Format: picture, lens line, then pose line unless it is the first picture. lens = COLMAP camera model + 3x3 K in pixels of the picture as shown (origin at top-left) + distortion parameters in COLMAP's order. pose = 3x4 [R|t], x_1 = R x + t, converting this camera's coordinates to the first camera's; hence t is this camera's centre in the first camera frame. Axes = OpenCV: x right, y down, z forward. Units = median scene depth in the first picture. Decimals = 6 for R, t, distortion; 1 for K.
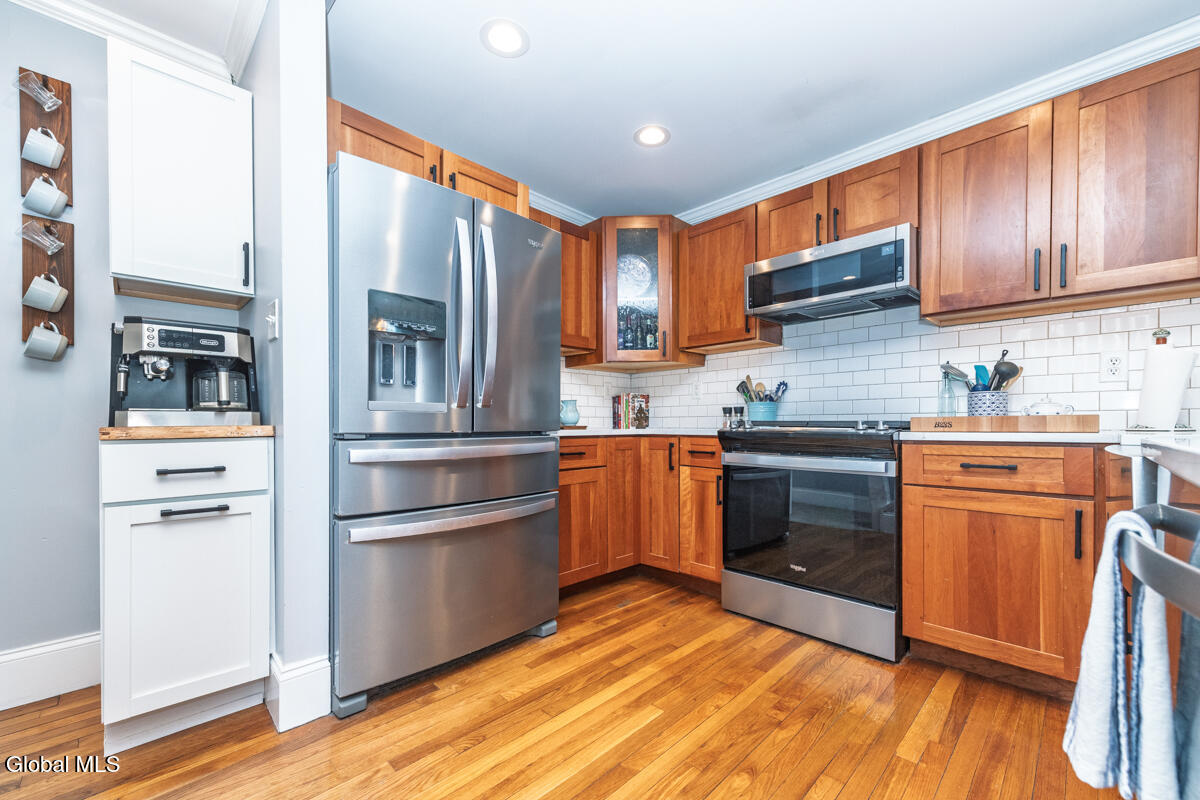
lens RADIAL K [[484.6, 0, 588.6], [0, 484.6, 427.5], [0, 0, 1]] dist [0.007921, -0.002573]
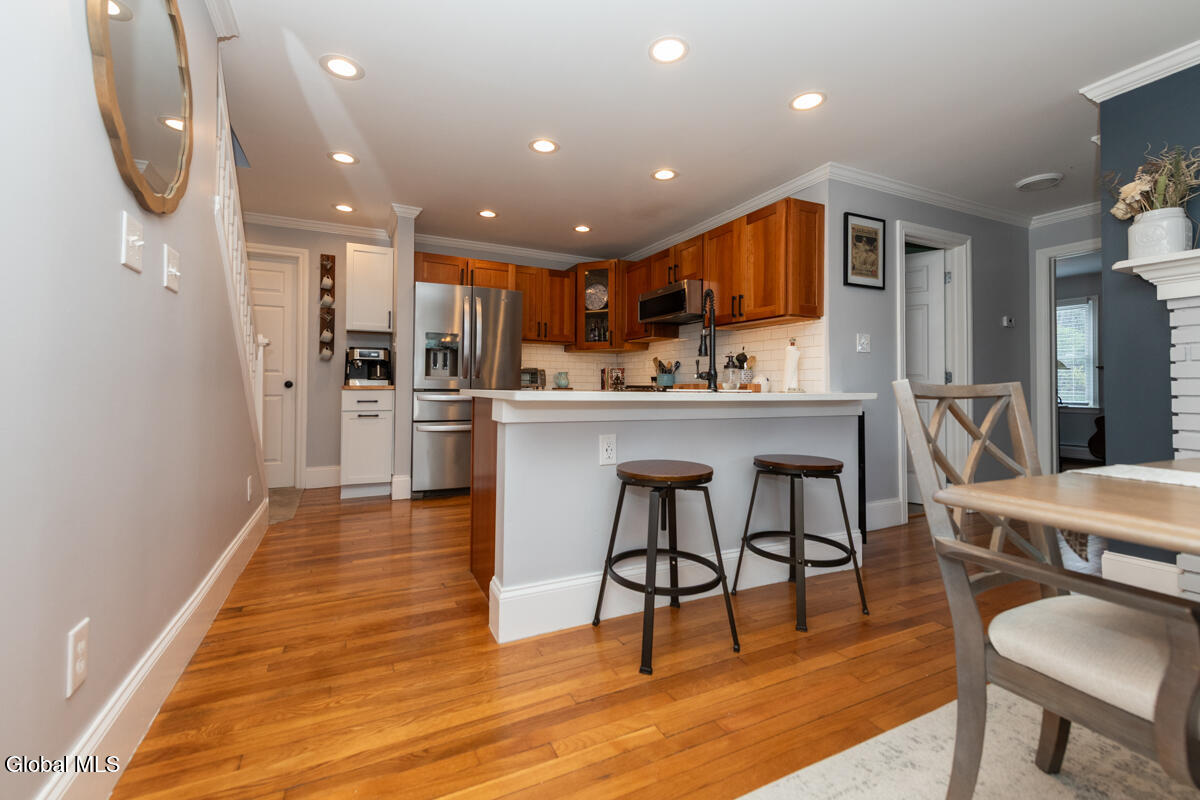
lens RADIAL K [[484.6, 0, 577.3], [0, 484.6, 383.4], [0, 0, 1]] dist [0.007921, -0.002573]
pose [[0.947345, 0.005927, -0.320159, 0.933306], [-0.010826, 0.999850, -0.013525, 0.006805], [0.320031, 0.016279, 0.947267, -0.963490]]
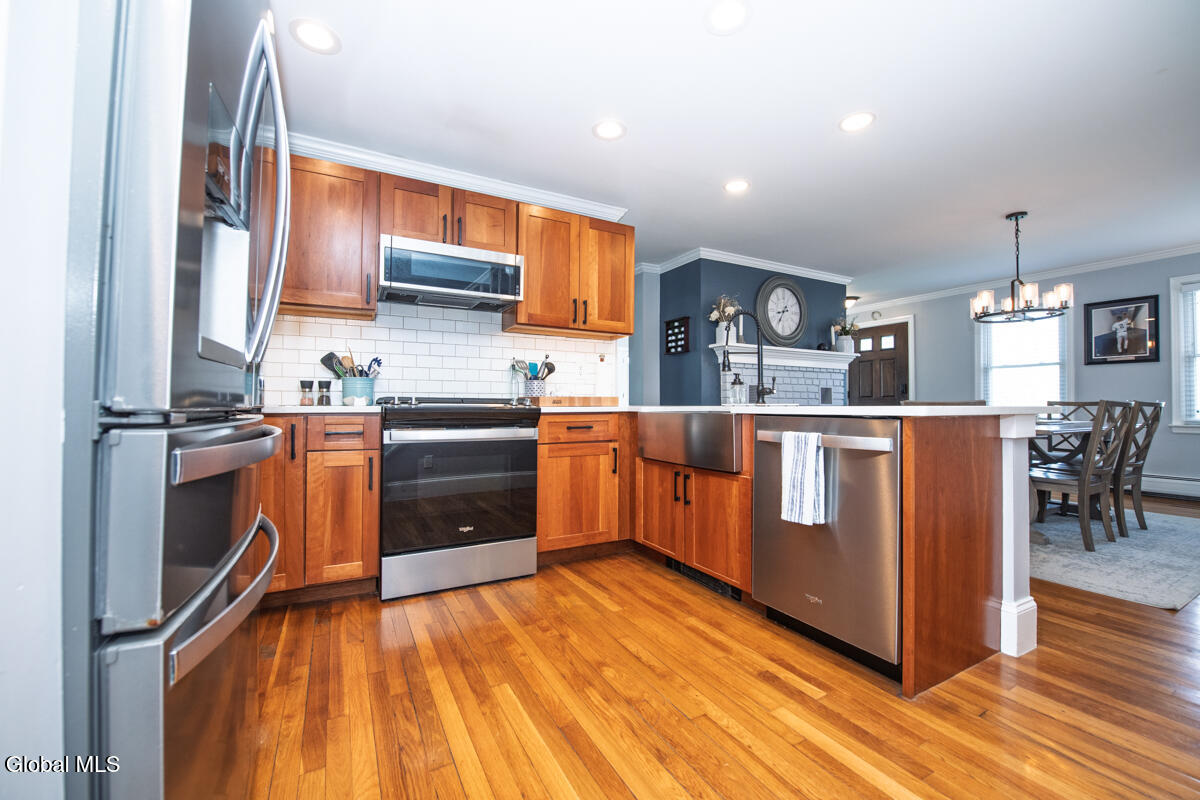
lens RADIAL K [[484.6, 0, 603.9], [0, 484.6, 396.3], [0, 0, 1]] dist [0.007921, -0.002573]
pose [[0.263497, 0.015908, 0.964529, -0.663660], [0.003402, 0.999842, -0.017420, 0.003857], [-0.964654, 0.007871, 0.263402, 0.453647]]
